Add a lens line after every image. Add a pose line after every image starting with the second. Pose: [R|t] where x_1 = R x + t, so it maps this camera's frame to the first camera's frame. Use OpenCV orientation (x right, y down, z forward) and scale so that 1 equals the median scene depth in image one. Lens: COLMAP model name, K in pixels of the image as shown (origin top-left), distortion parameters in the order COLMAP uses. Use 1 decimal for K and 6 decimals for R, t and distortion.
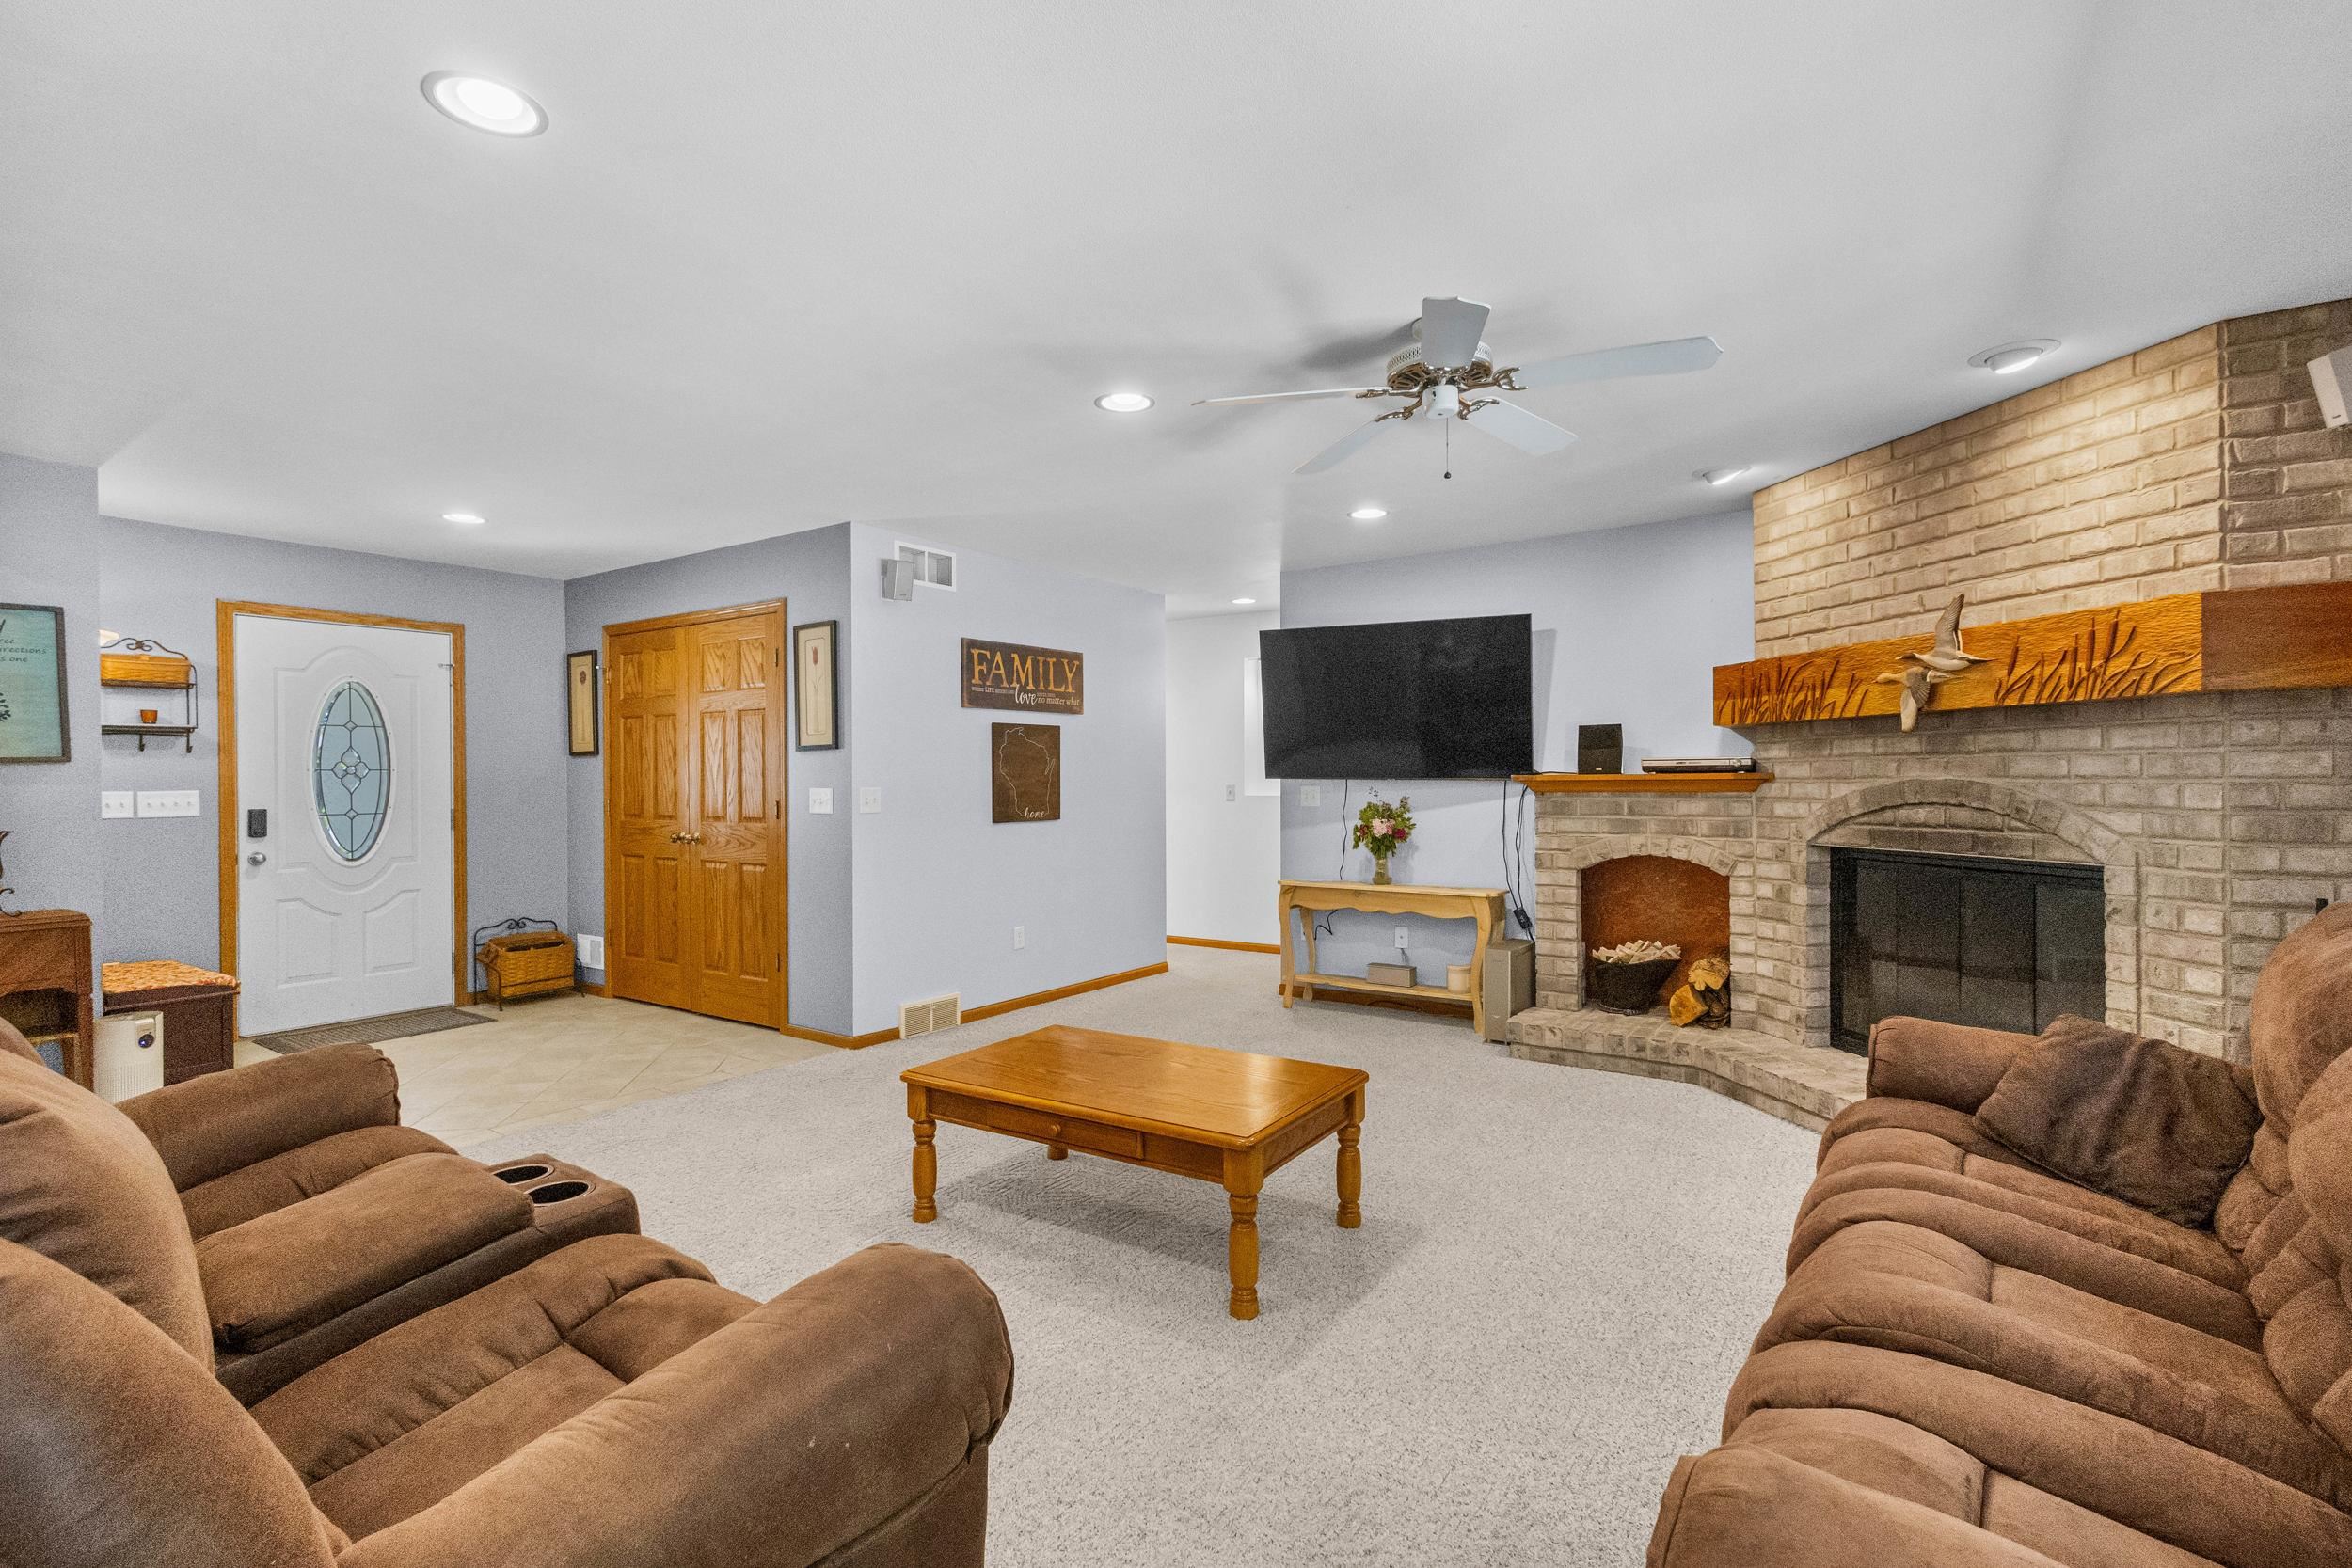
lens RADIAL K [[1082.2, 0, 1174.0], [0, 1082.2, 780.5], [0, 0, 1]] dist [0.007755, -0.003148]
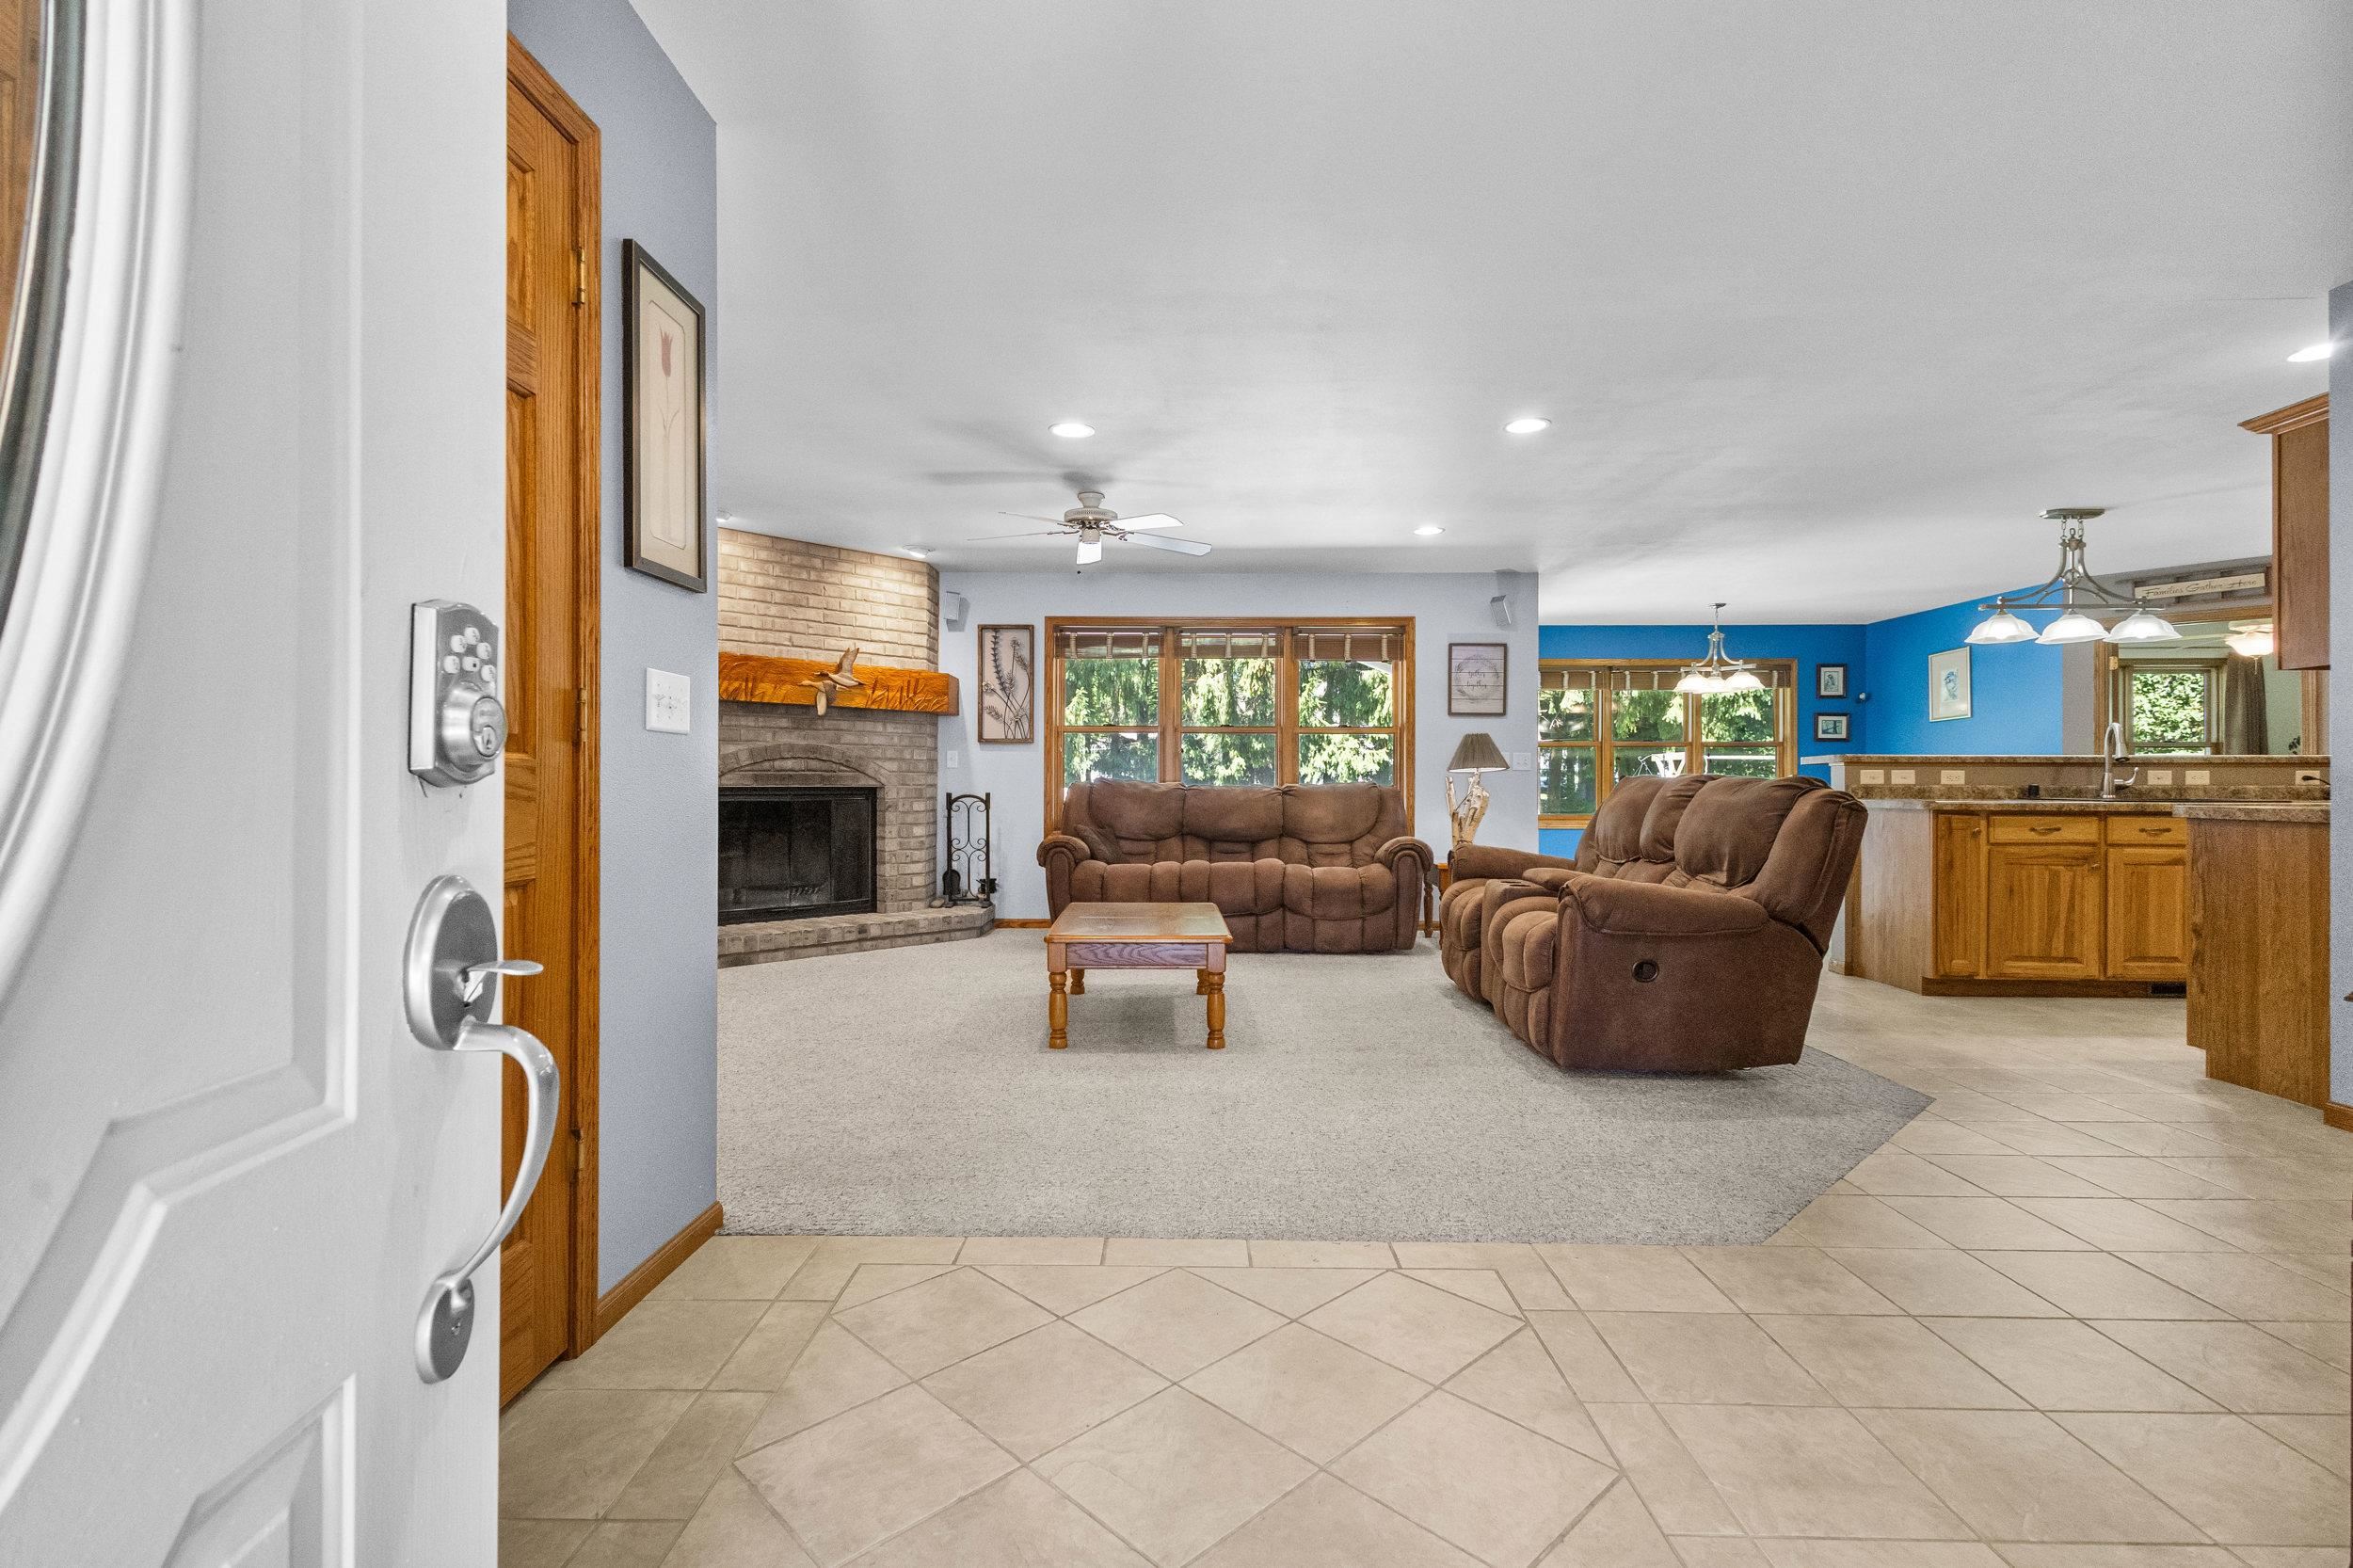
lens RADIAL K [[1082.8, 0, 1176.3], [0, 1082.8, 775.4], [0, 0, 1]] dist [0.007755, -0.003148]
pose [[-0.556239, 0.011411, 0.830944, -0.822917], [0.001969, 0.999921, -0.012413, 0.055173], [-0.831020, -0.005268, -0.556218, 1.115503]]
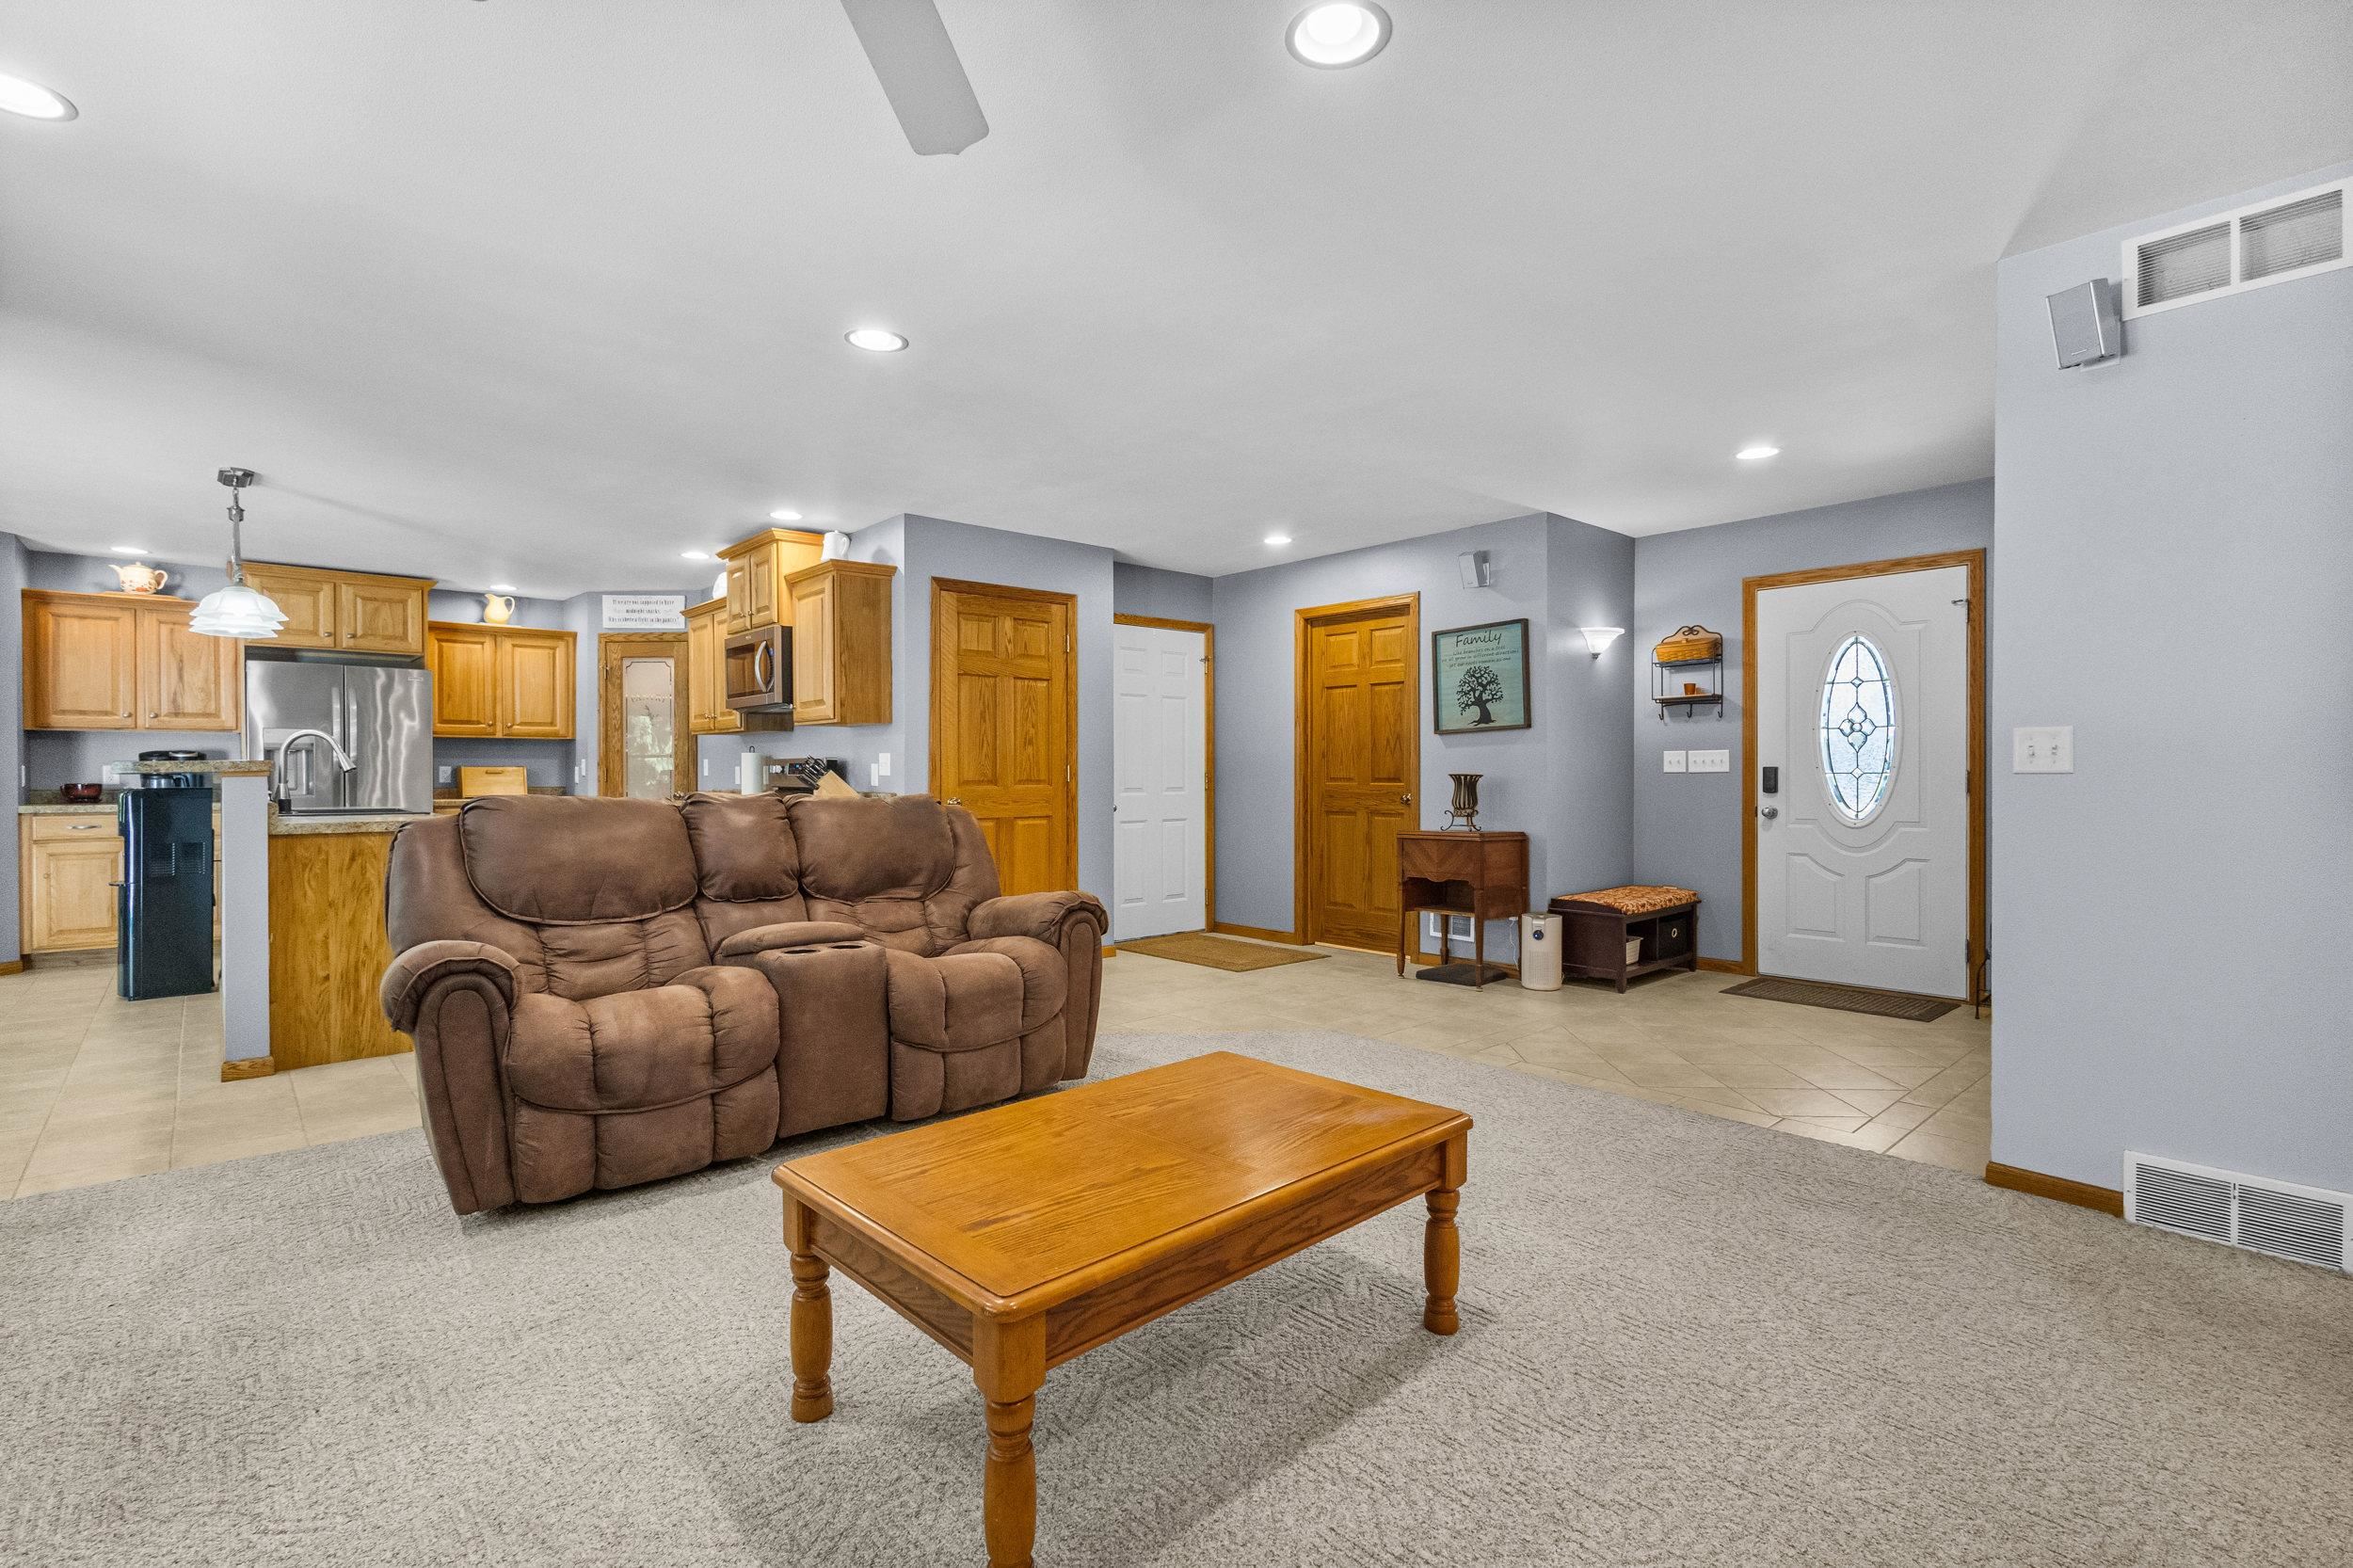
lens RADIAL K [[1082.8, 0, 1175.5], [0, 1082.8, 775.7], [0, 0, 1]] dist [0.007755, -0.003148]
pose [[-0.237758, 0.010463, -0.971268, 0.373196], [0.004666, 0.999943, 0.009630, 0.023610], [0.971313, -0.002243, -0.237793, 0.726365]]
